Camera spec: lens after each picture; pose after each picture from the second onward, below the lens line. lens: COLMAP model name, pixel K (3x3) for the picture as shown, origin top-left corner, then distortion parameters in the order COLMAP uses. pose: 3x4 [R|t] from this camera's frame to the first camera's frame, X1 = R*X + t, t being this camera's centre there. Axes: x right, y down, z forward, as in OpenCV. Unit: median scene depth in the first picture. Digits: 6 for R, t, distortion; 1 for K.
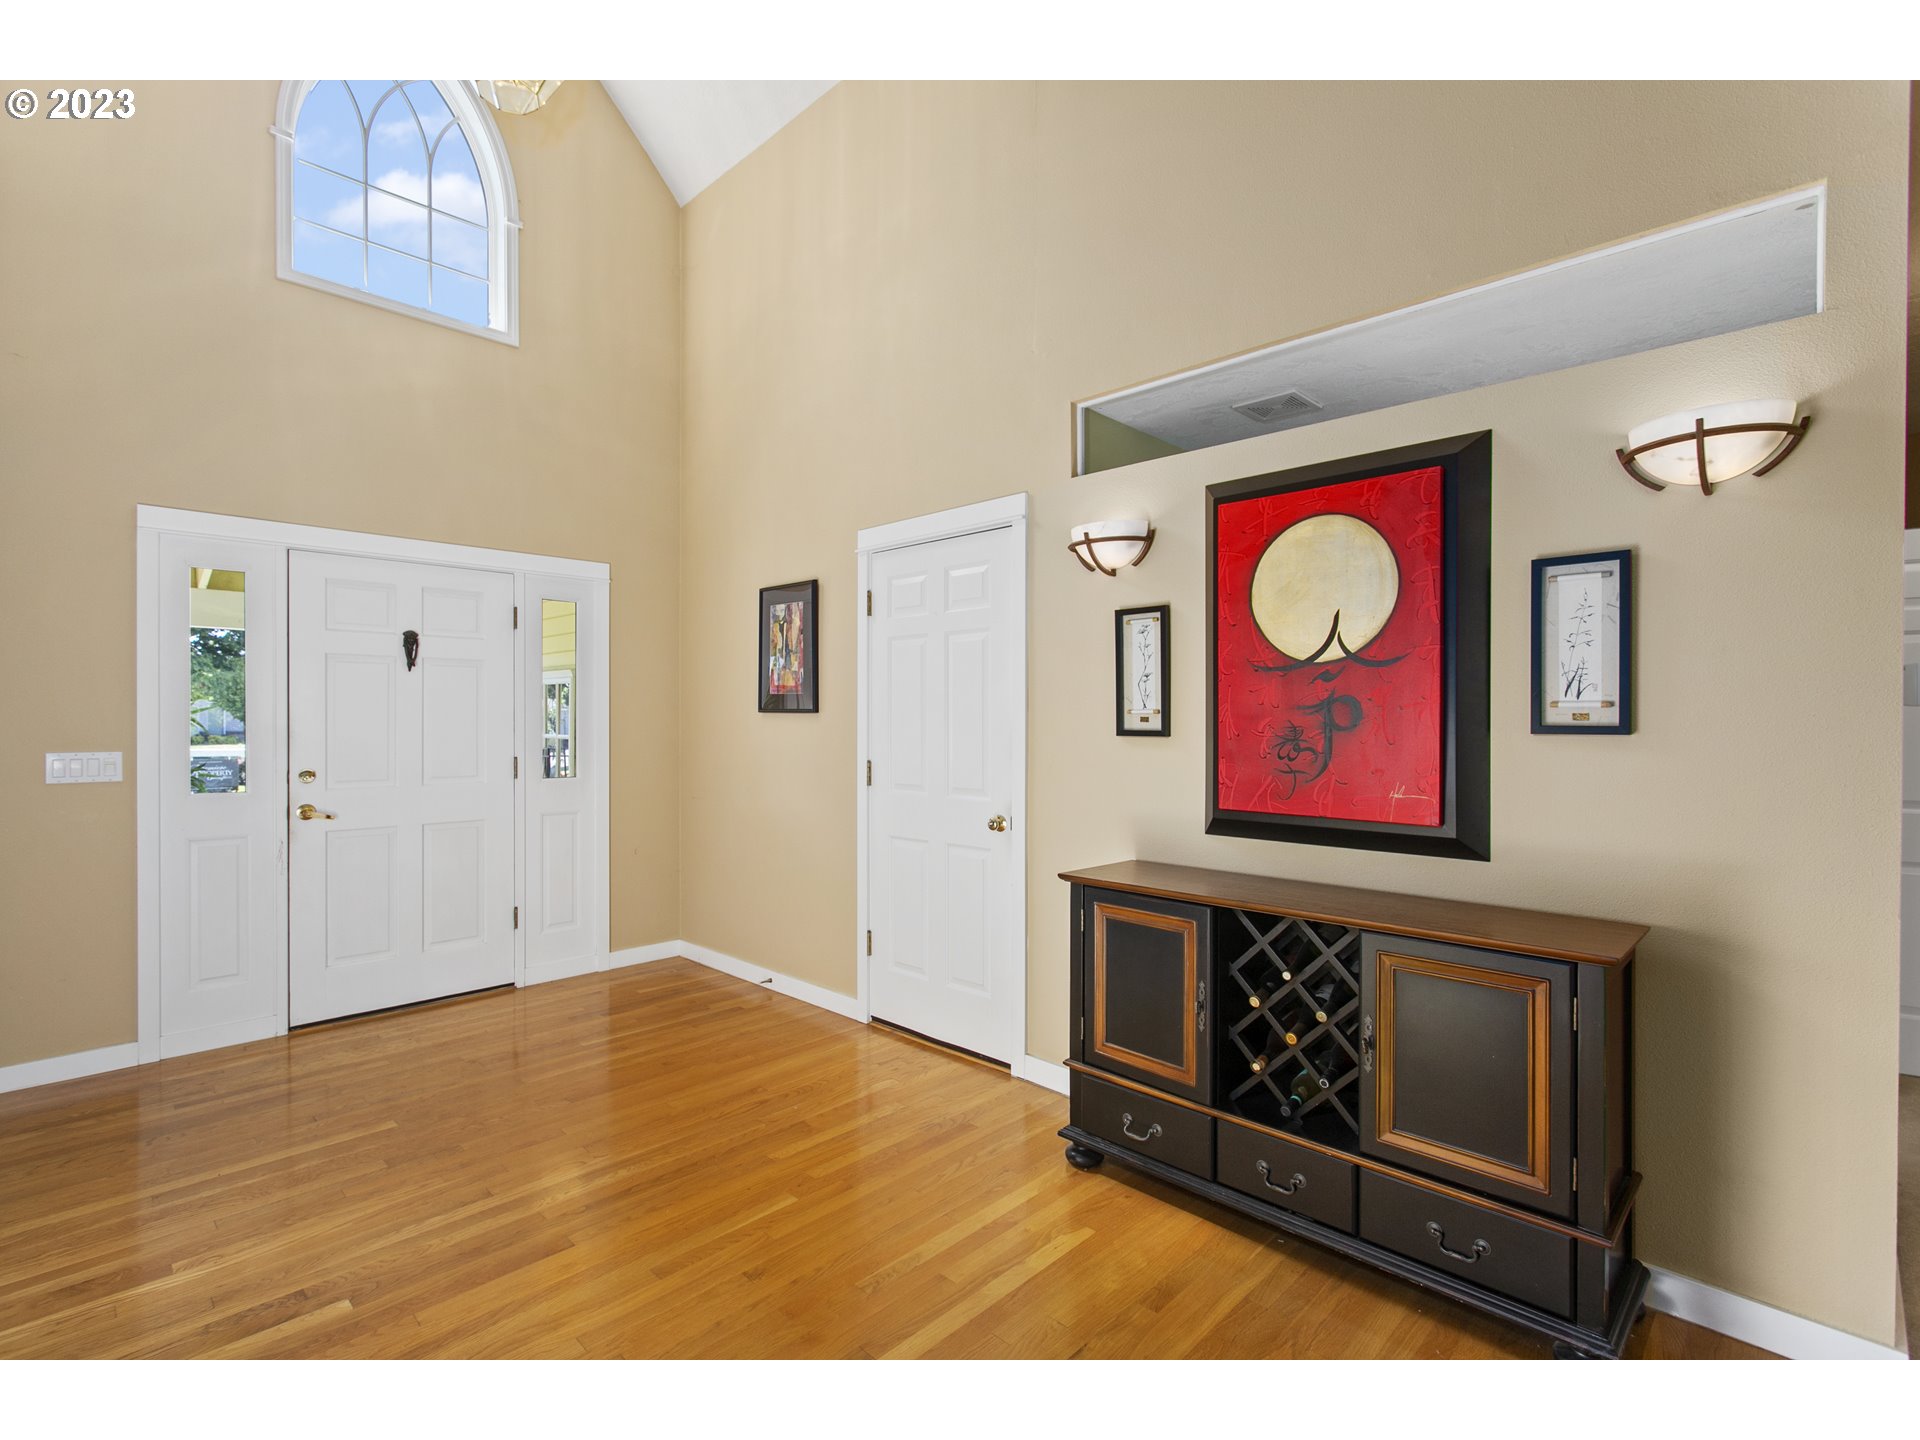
lens RADIAL K [[900.6, 0, 948.9], [0, 900.6, 720.6], [0, 0, 1]] dist [0.000408, 0.001499]
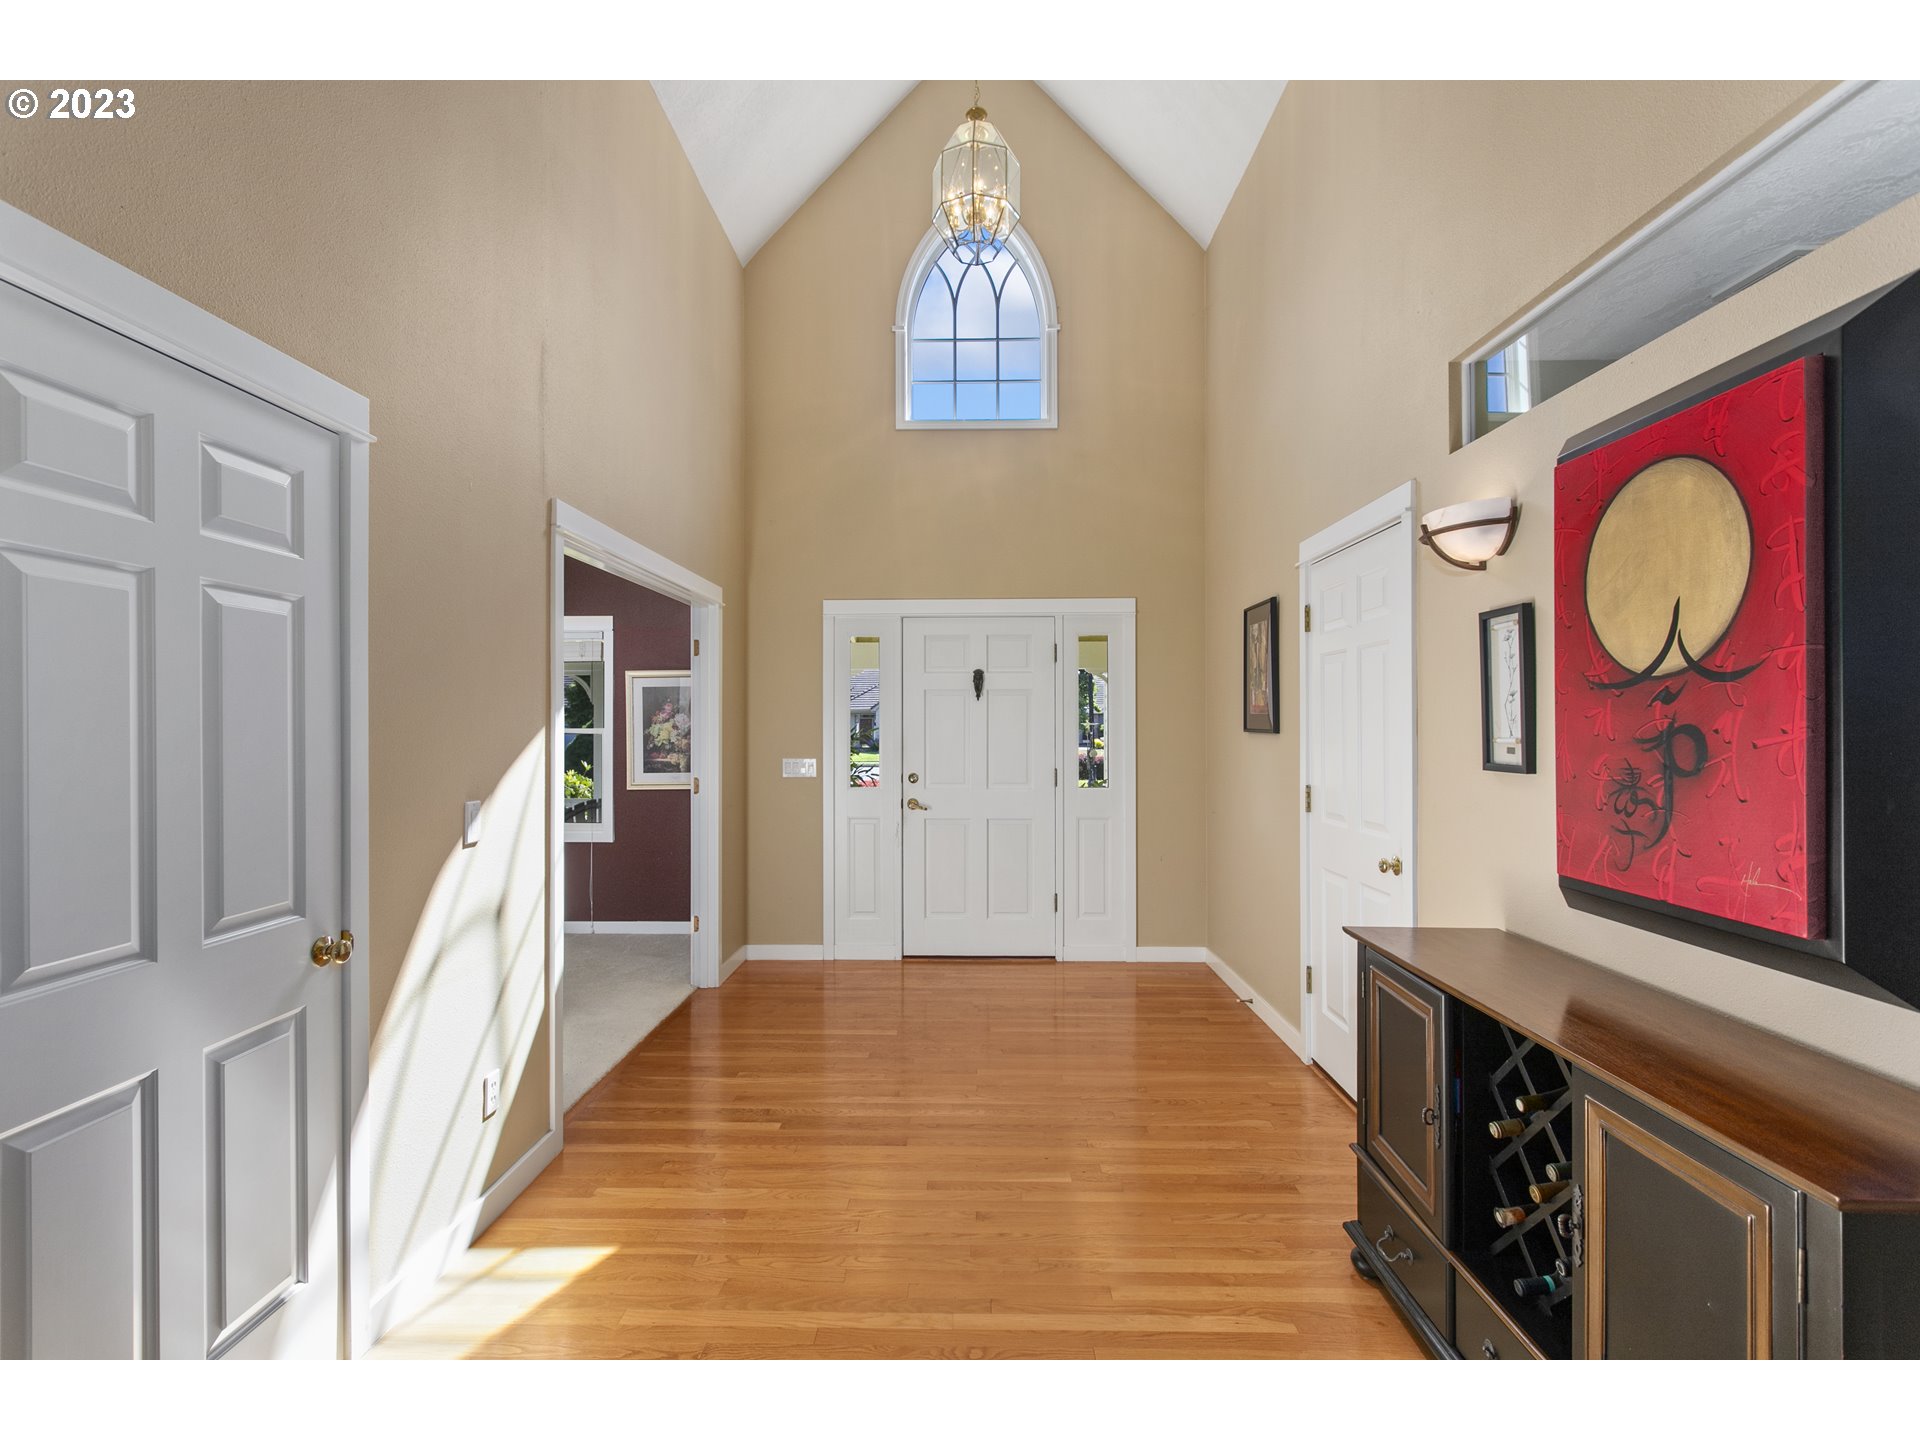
lens RADIAL K [[900.6, 0, 948.9], [0, 900.6, 720.6], [0, 0, 1]] dist [0.000408, 0.001499]
pose [[0.681247, -0.006909, -0.732021, 0.410076], [0.001622, 0.999967, -0.007928, -0.019593], [0.732051, 0.004213, 0.681236, 0.100860]]
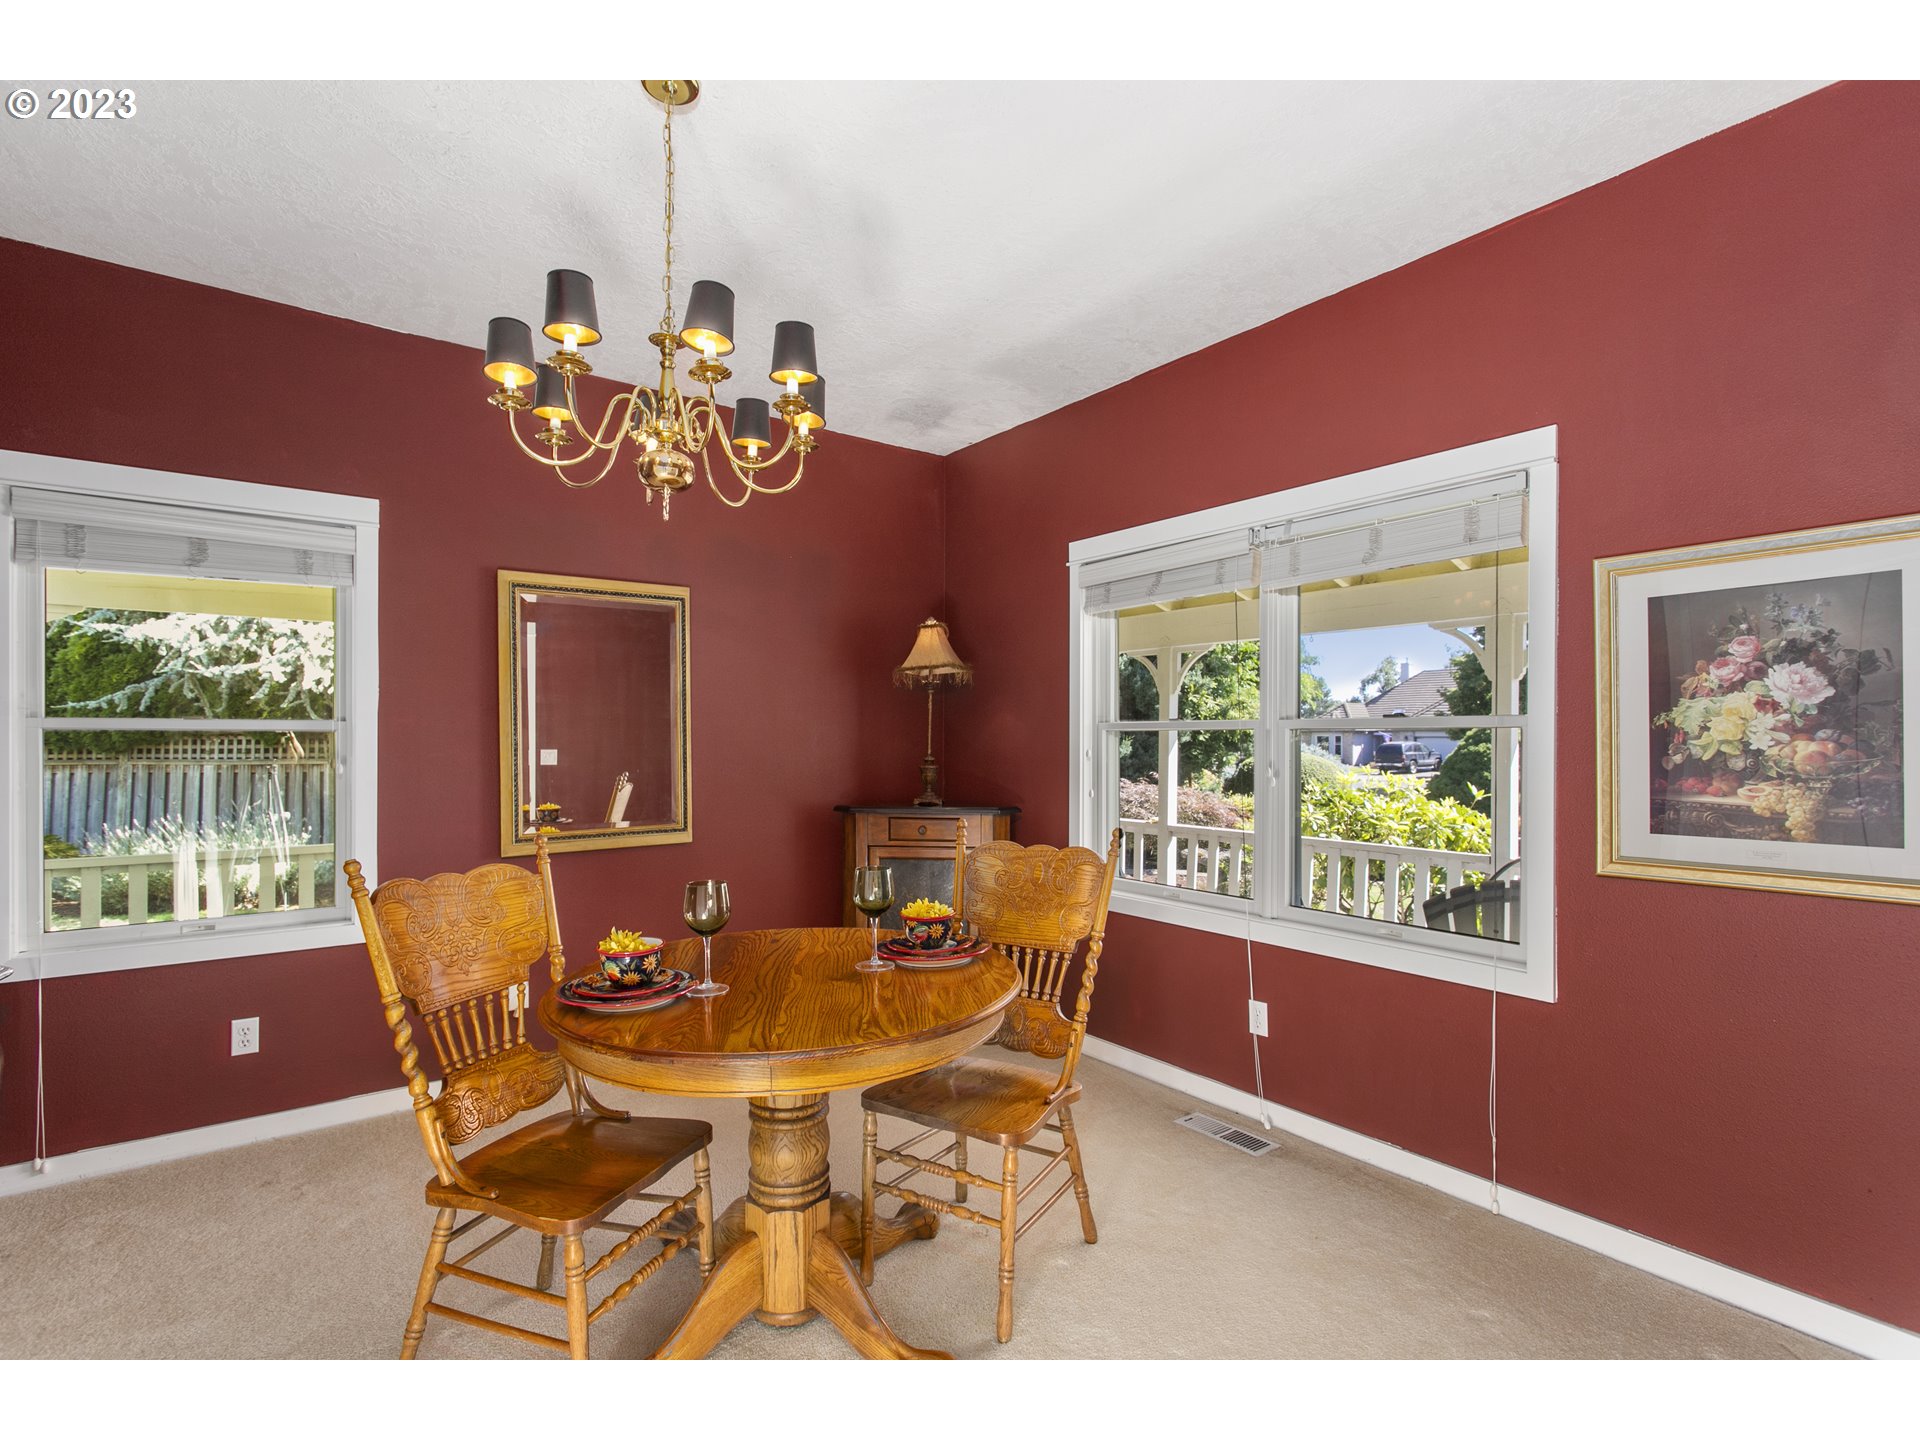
lens RADIAL K [[907.6, 0, 945.2], [0, 907.6, 746.9], [0, 0, 1]] dist [0.000832, 0.000404]
pose [[-0.158133, 0.007660, -0.987388, -0.610681], [0.000525, 0.999970, 0.007674, 0.001826], [0.987418, 0.000695, -0.158133, 0.485451]]
